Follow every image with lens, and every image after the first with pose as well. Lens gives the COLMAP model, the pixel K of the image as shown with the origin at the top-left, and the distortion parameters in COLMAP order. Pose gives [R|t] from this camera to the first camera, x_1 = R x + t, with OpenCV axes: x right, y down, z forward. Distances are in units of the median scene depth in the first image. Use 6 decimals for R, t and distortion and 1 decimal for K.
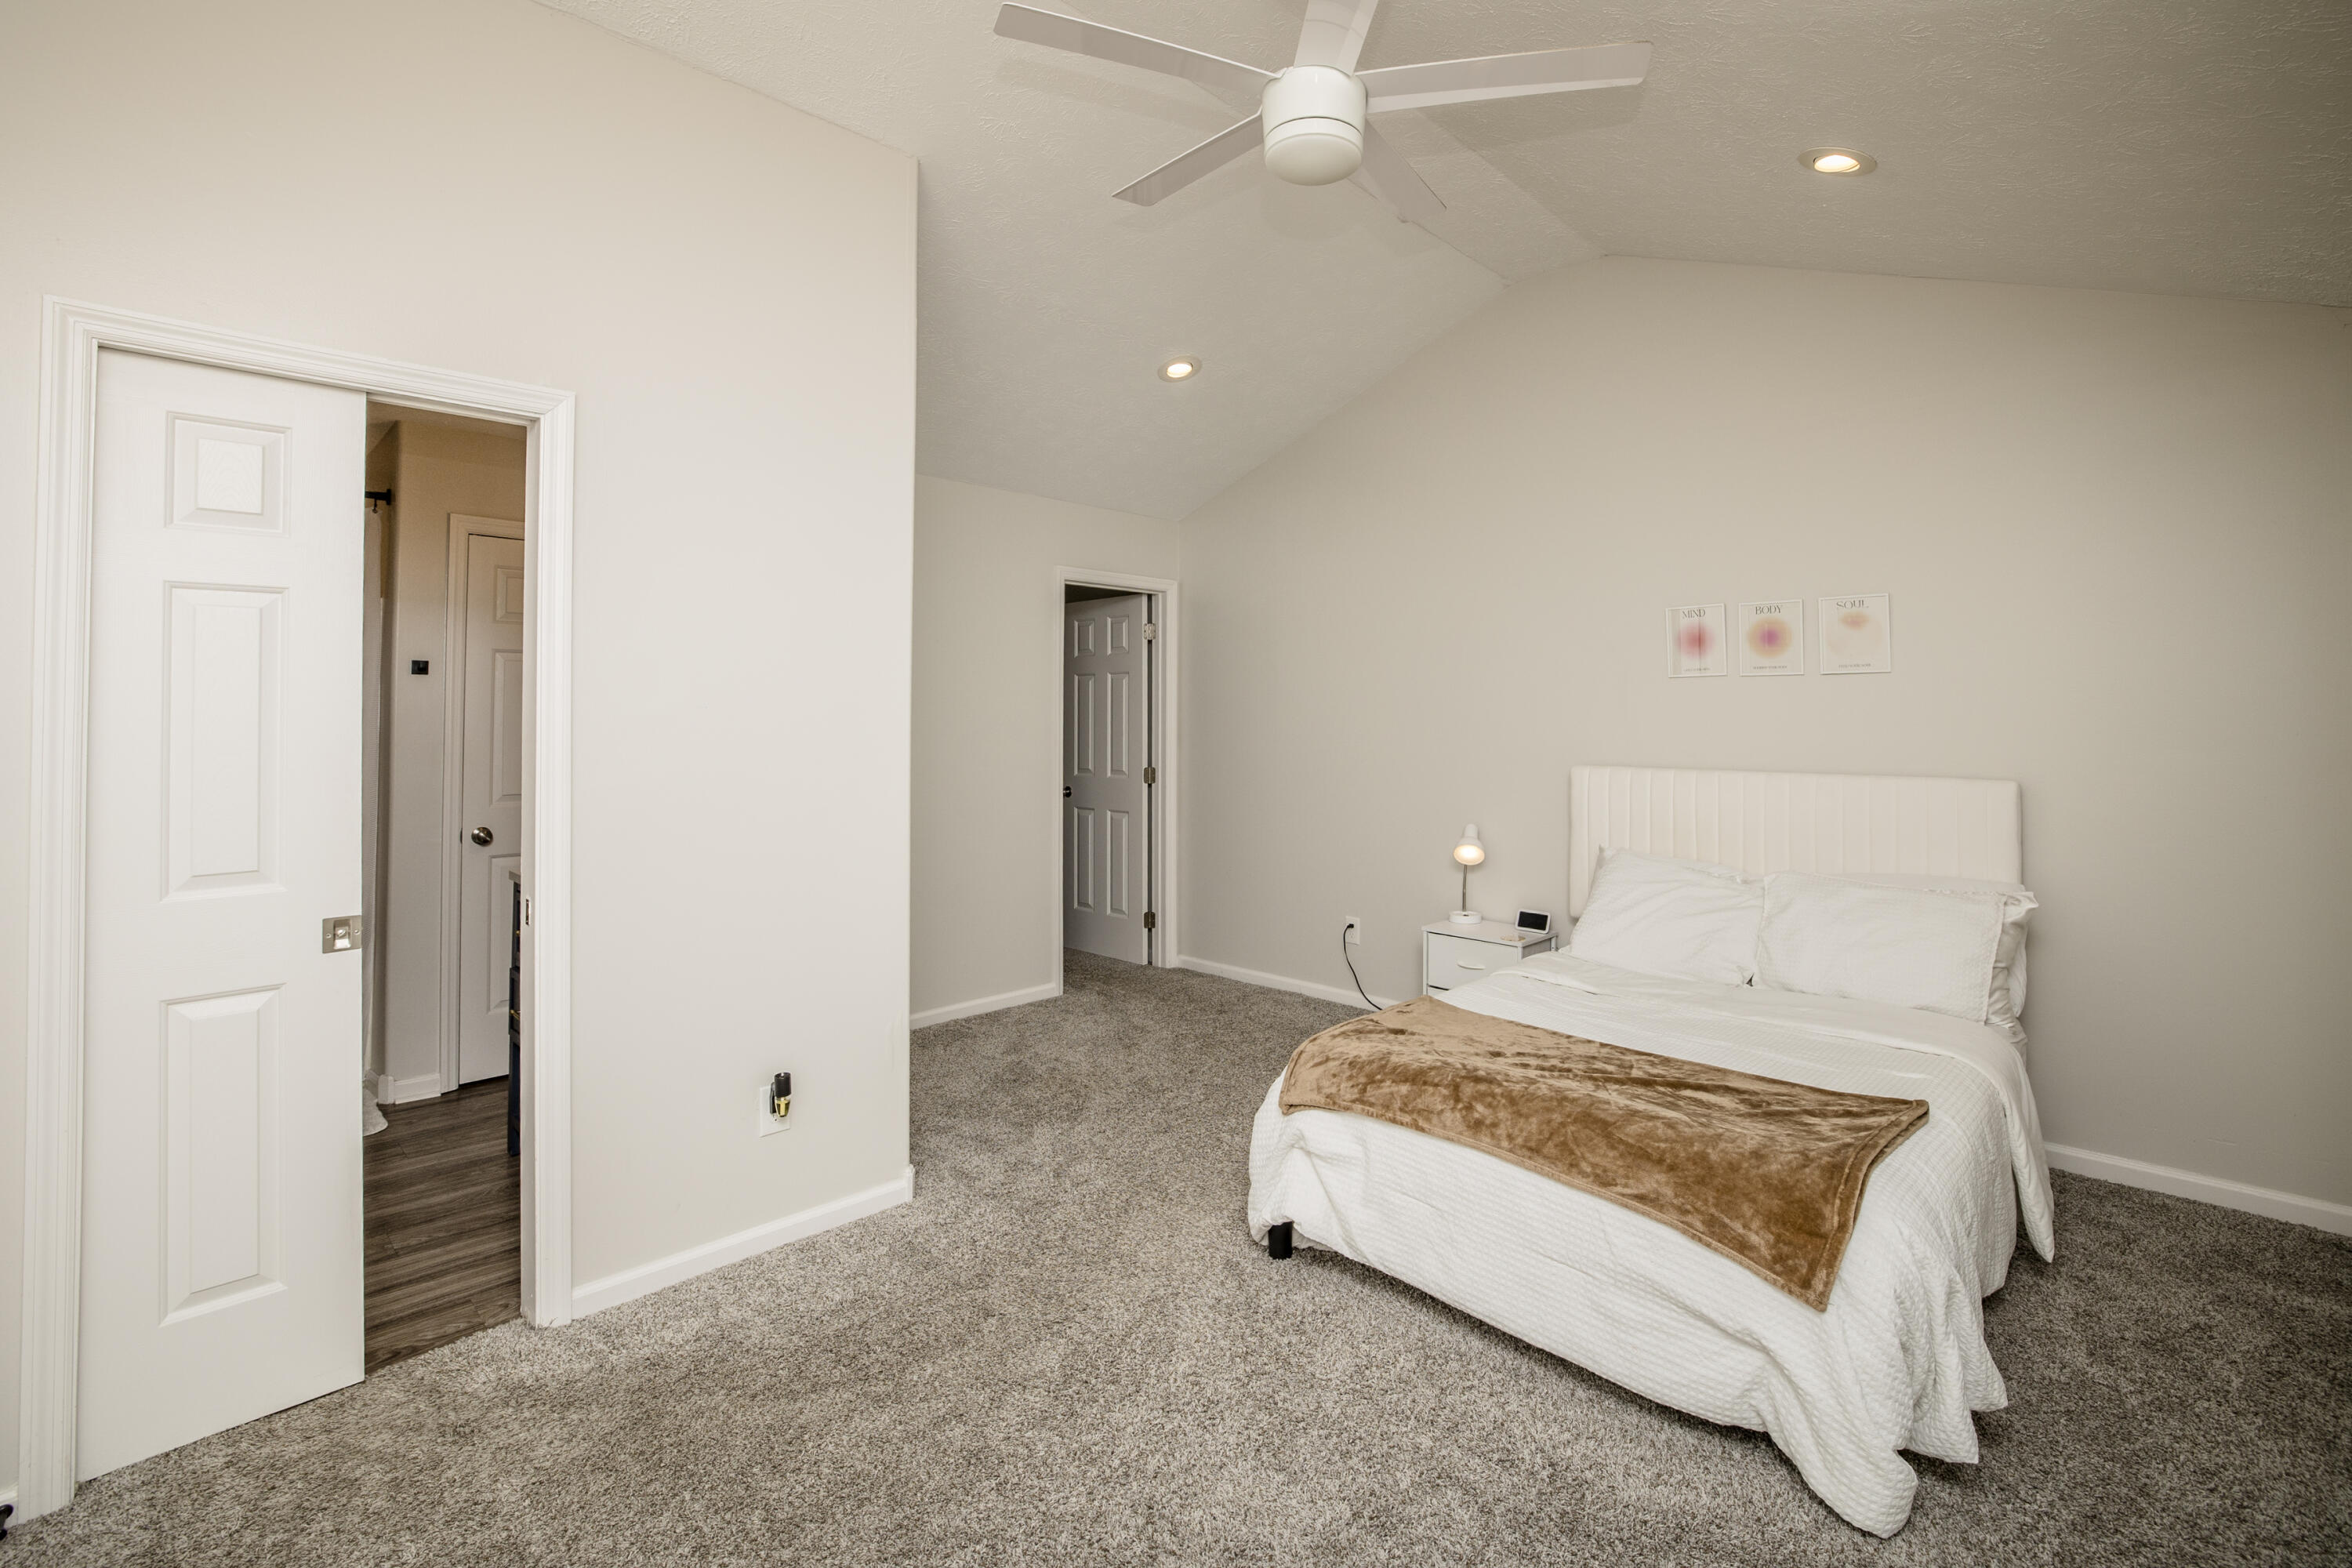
lens RADIAL K [[1027.9, 0, 1176.9], [0, 1027.9, 689.9], [0, 0, 1]] dist [-0.055313, 0.021381]
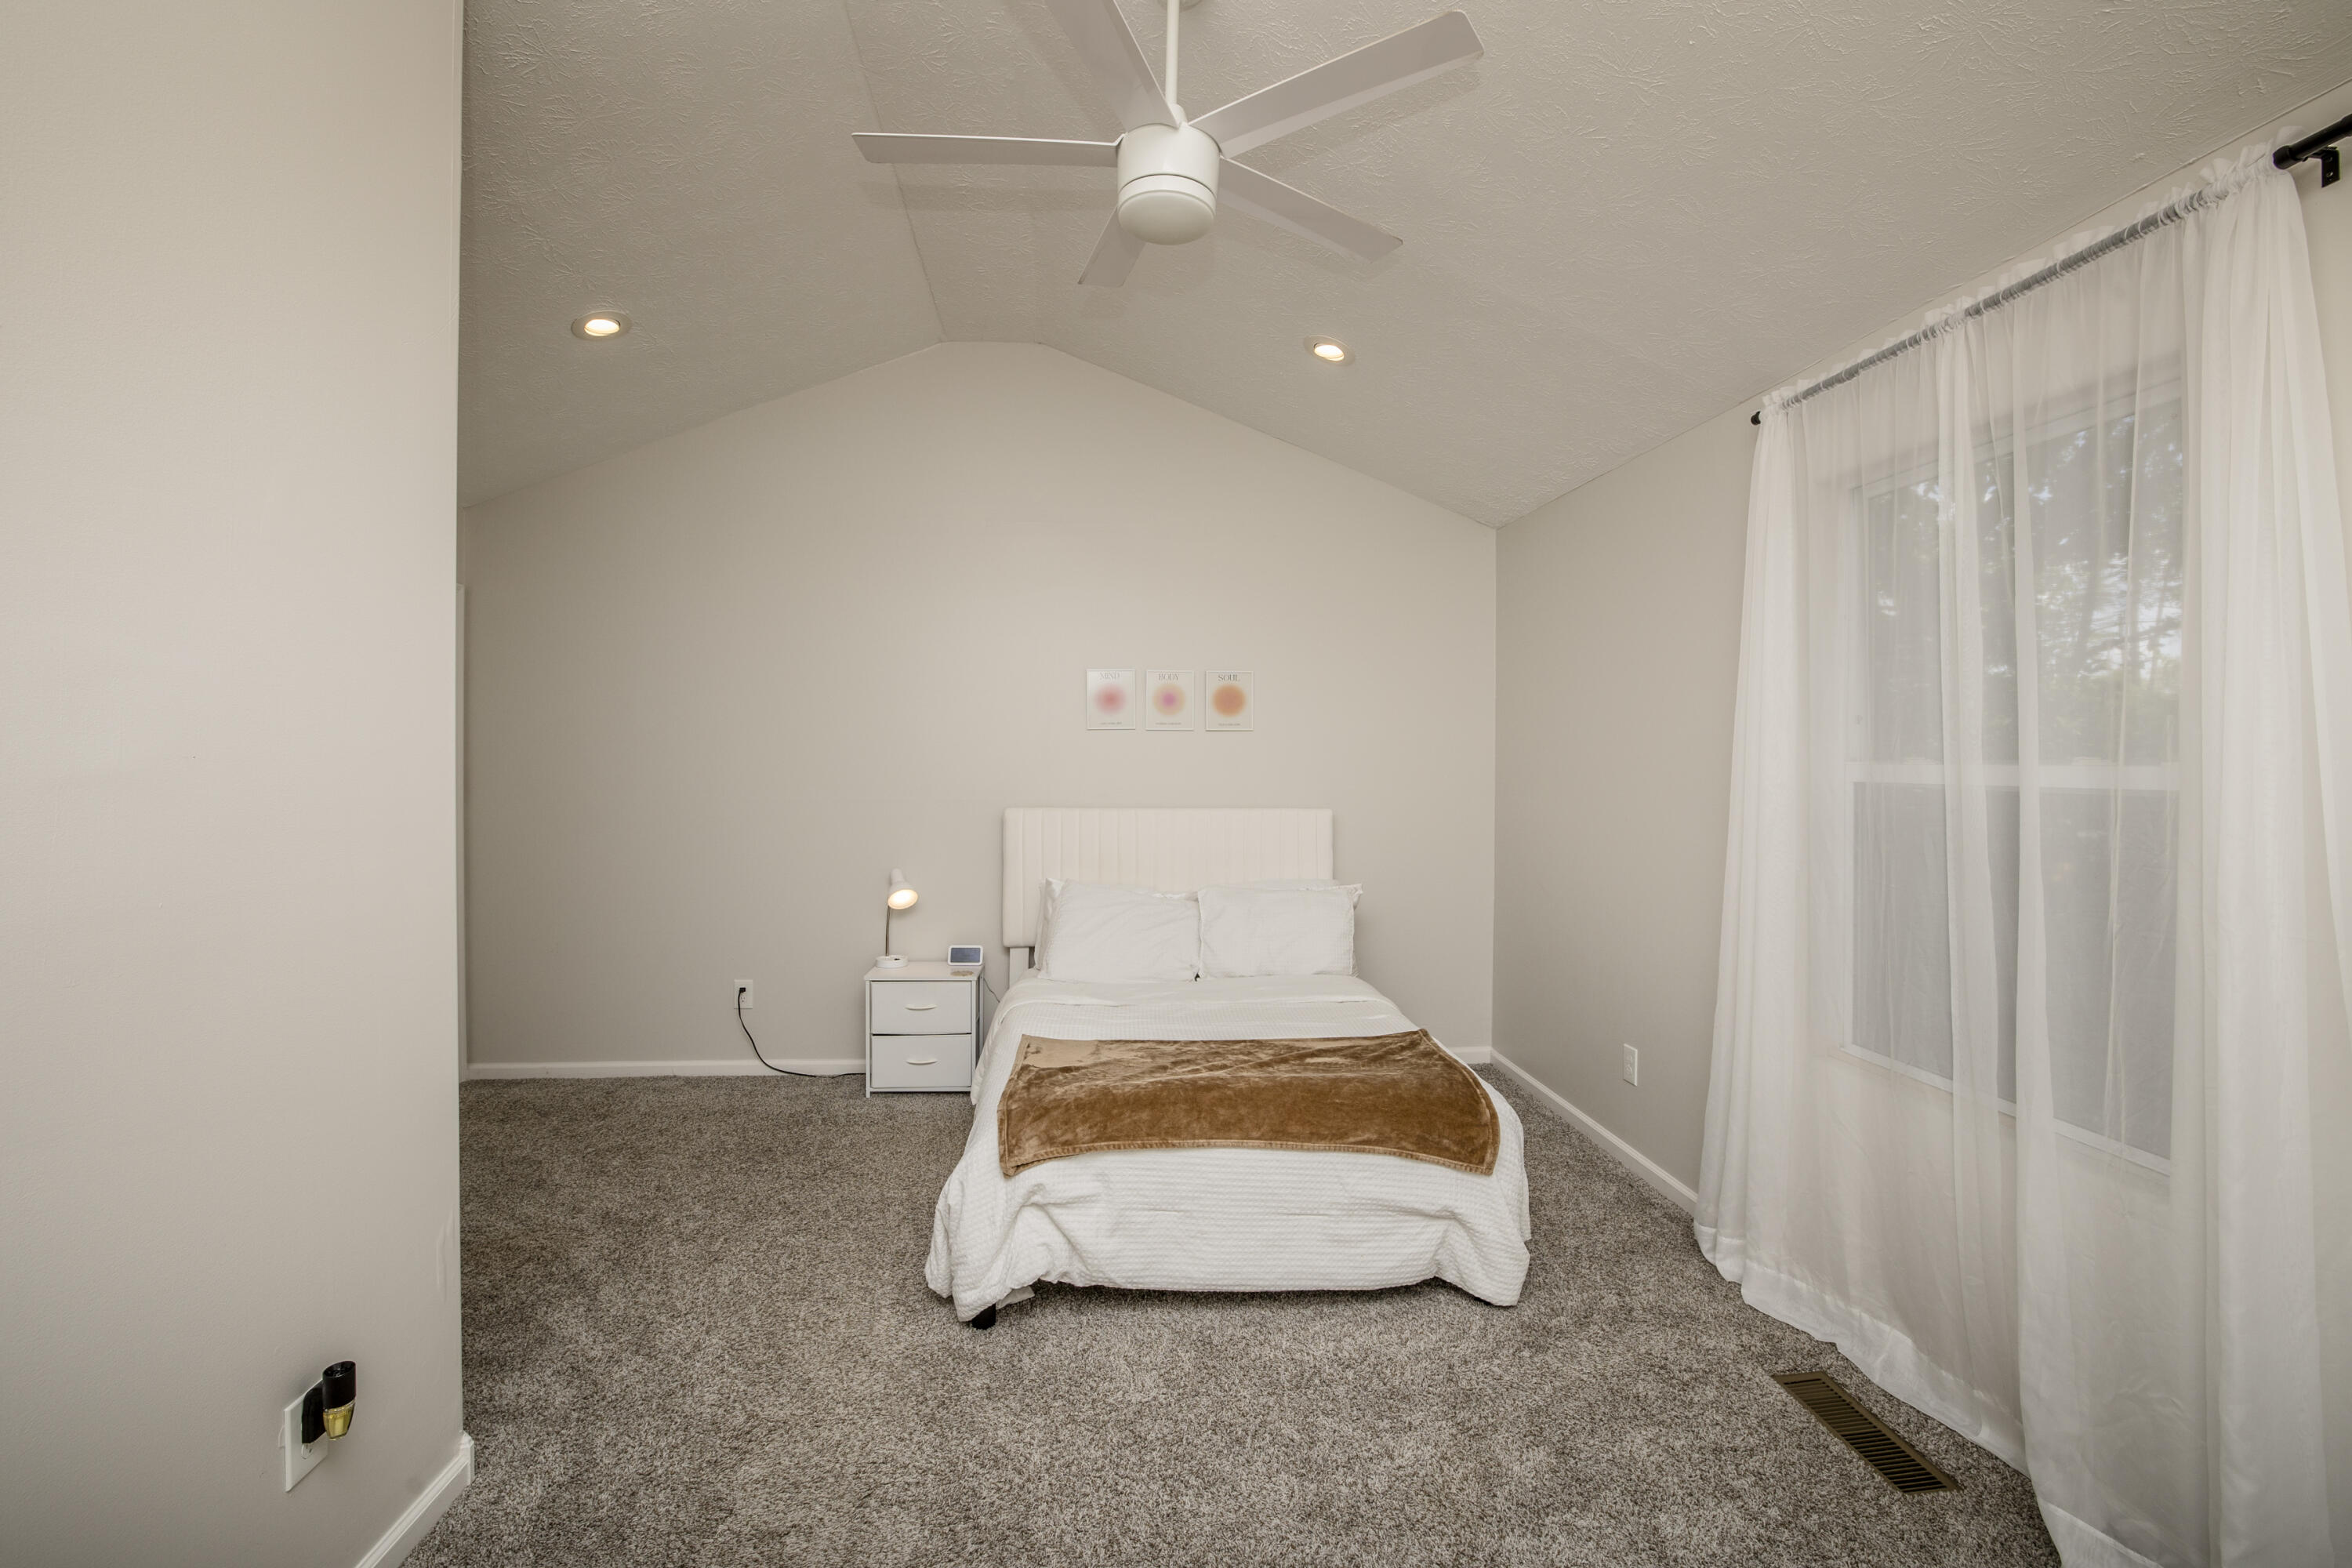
lens RADIAL K [[1007.0, 0, 1160.6], [0, 1007.0, 773.1], [0, 0, 1]] dist [-0.051876, 0.019228]
pose [[0.667906, -0.012372, 0.744143, -0.518296], [-0.020273, 0.999188, 0.034809, -0.006871], [-0.743970, -0.038335, 0.667113, 0.276045]]
